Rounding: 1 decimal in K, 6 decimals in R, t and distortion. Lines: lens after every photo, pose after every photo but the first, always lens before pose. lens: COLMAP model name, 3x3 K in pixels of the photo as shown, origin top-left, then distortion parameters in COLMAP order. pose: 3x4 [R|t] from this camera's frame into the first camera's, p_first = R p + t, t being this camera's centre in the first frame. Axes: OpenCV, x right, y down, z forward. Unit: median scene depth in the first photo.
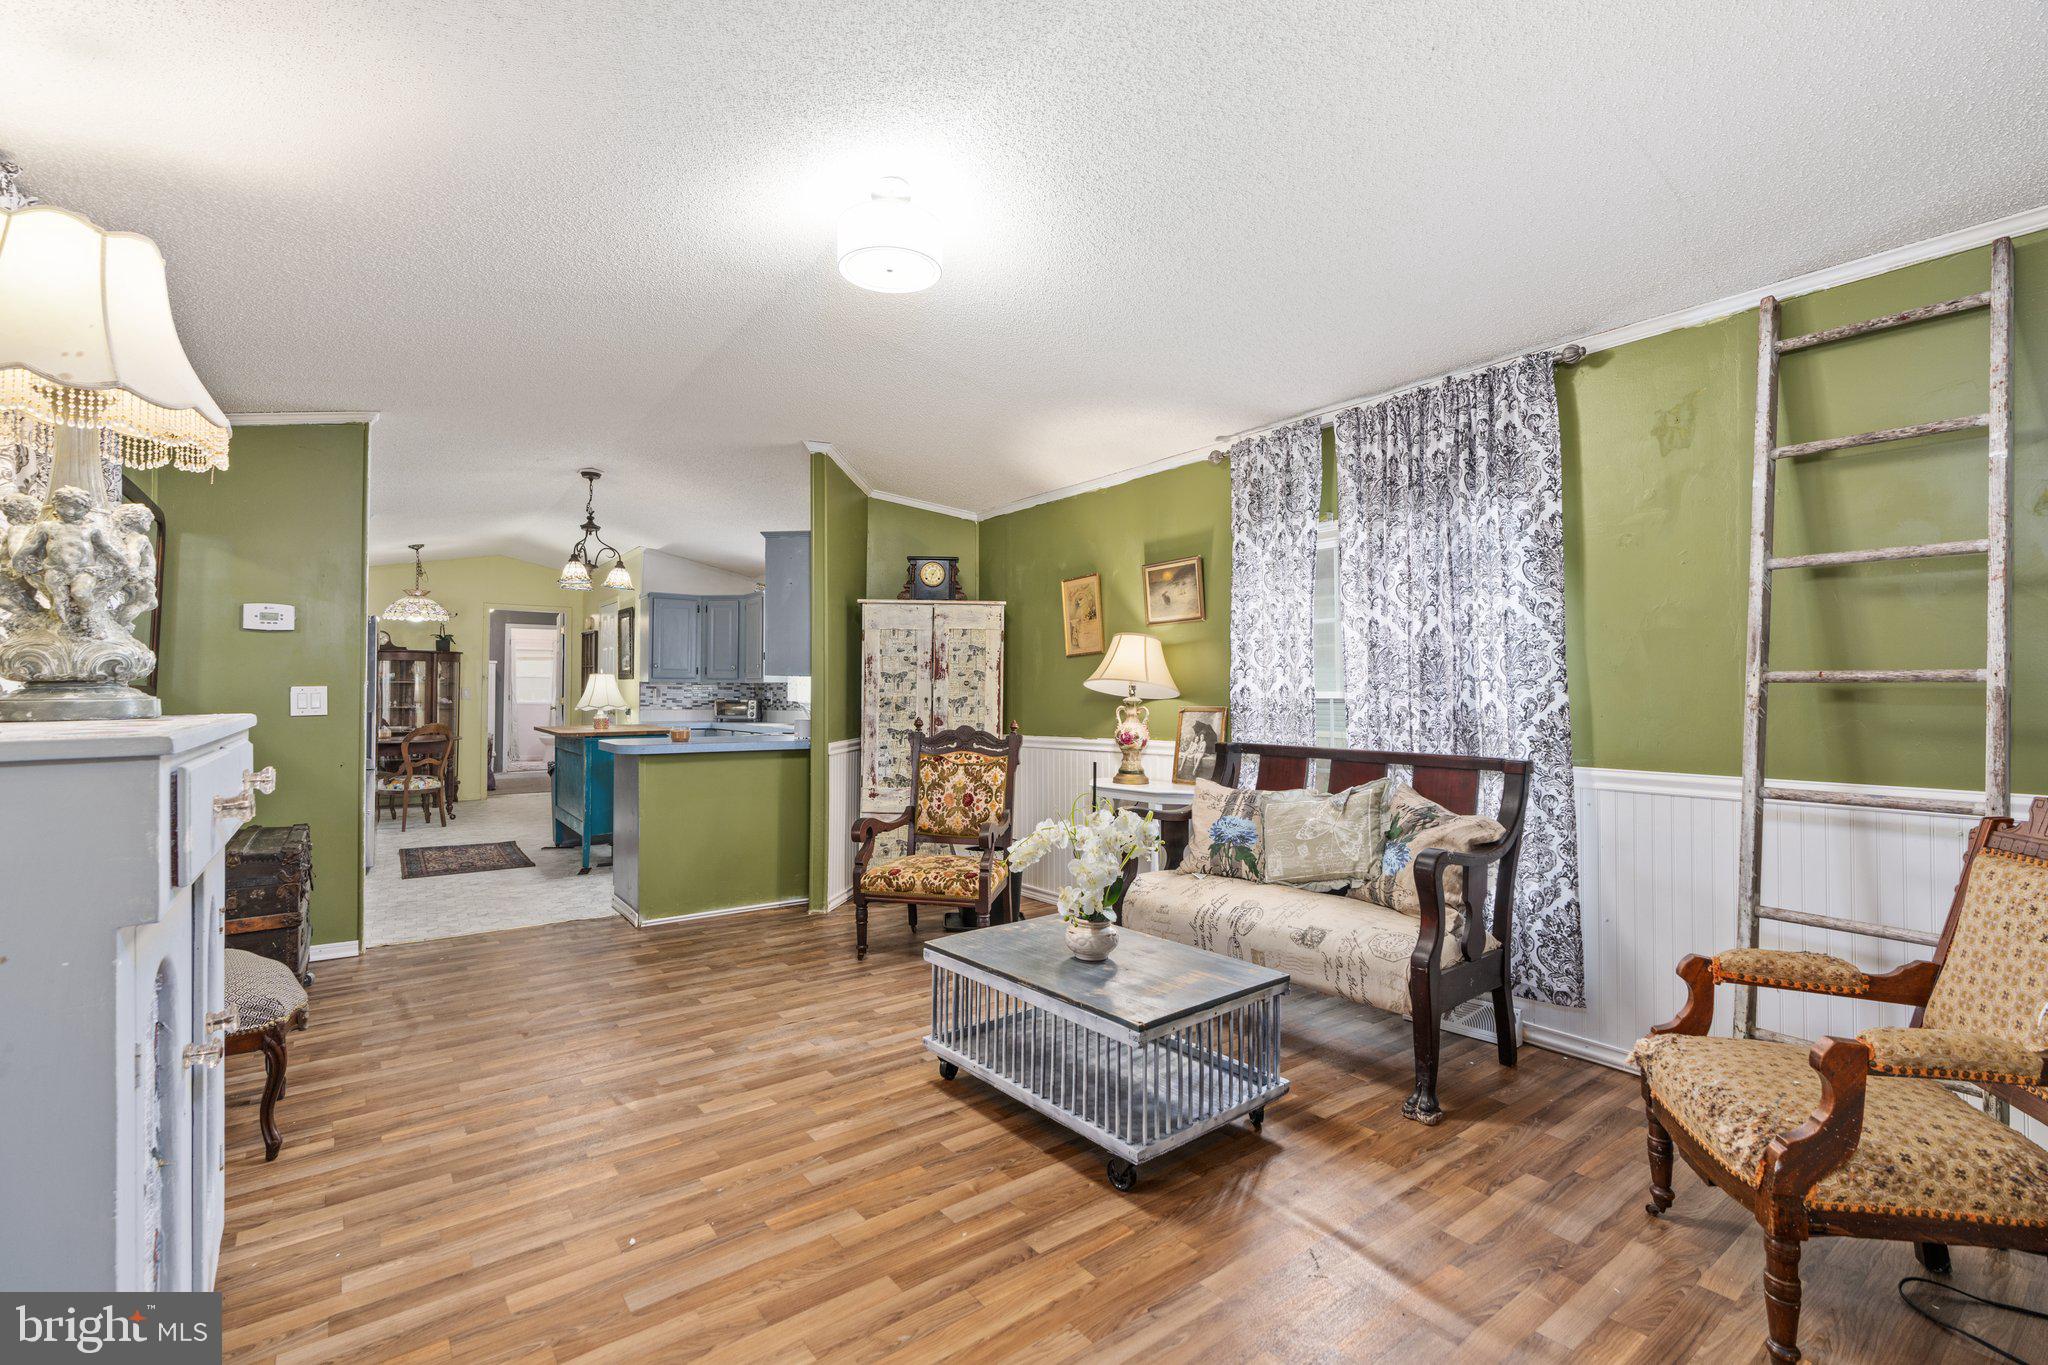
lens RADIAL K [[930.6, 0, 1025.2], [0, 930.6, 667.6], [0, 0, 1]] dist [-0.011655, 0.004415]
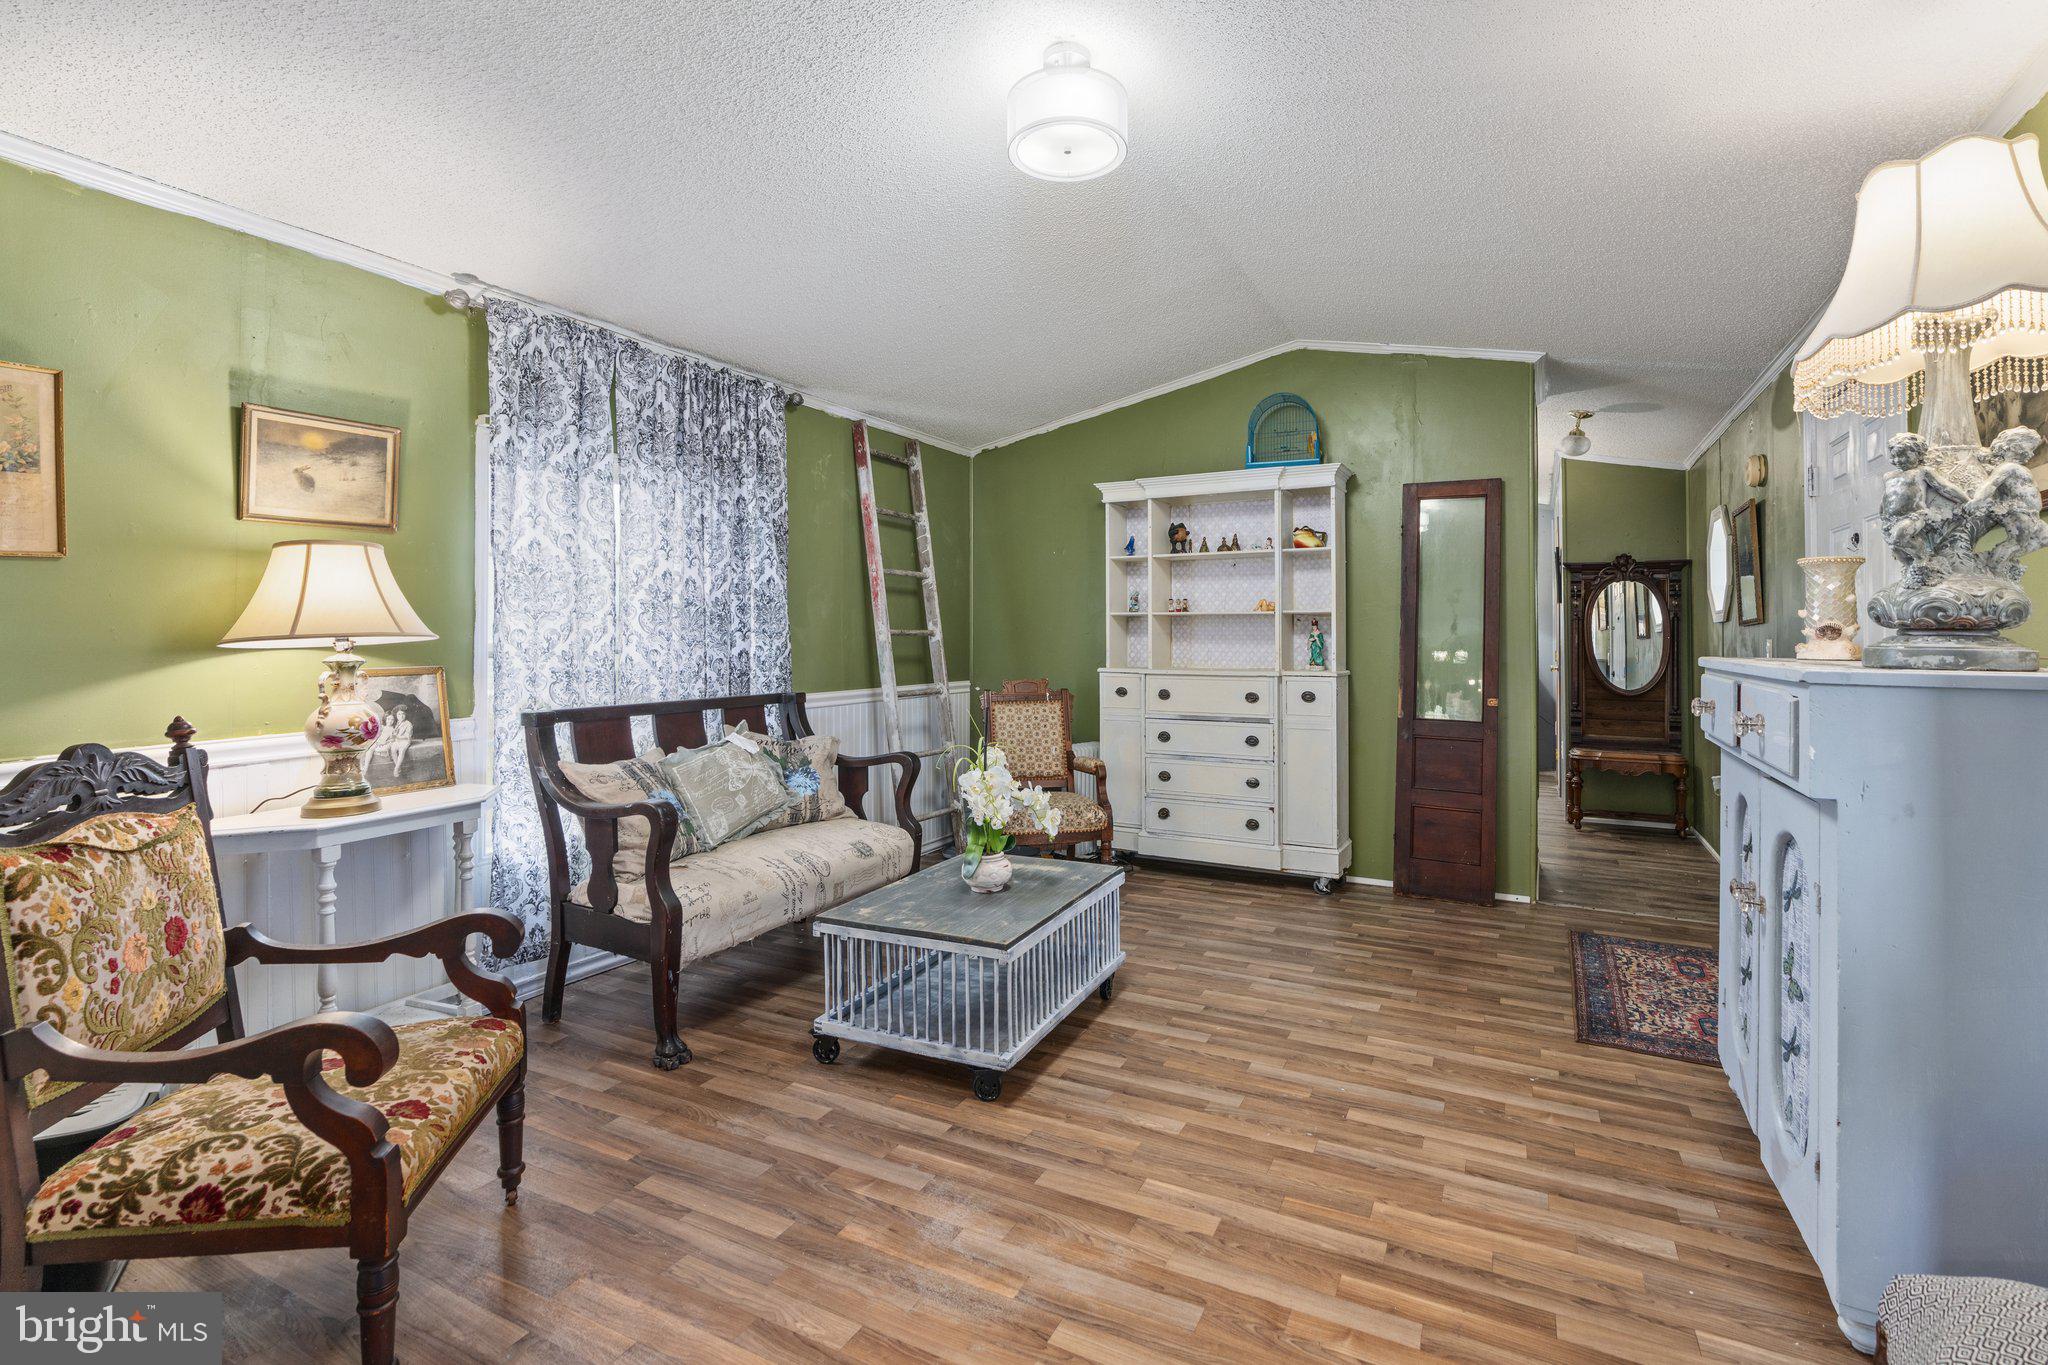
lens RADIAL K [[930.6, 0, 1042.9], [0, 930.6, 636.0], [0, 0, 1]] dist [-0.011655, 0.004415]
pose [[-0.448044, 0.003746, 0.894004, -0.465976], [-0.019074, 0.999724, -0.013749, 0.016965], [-0.893808, -0.023213, -0.447848, 0.727337]]
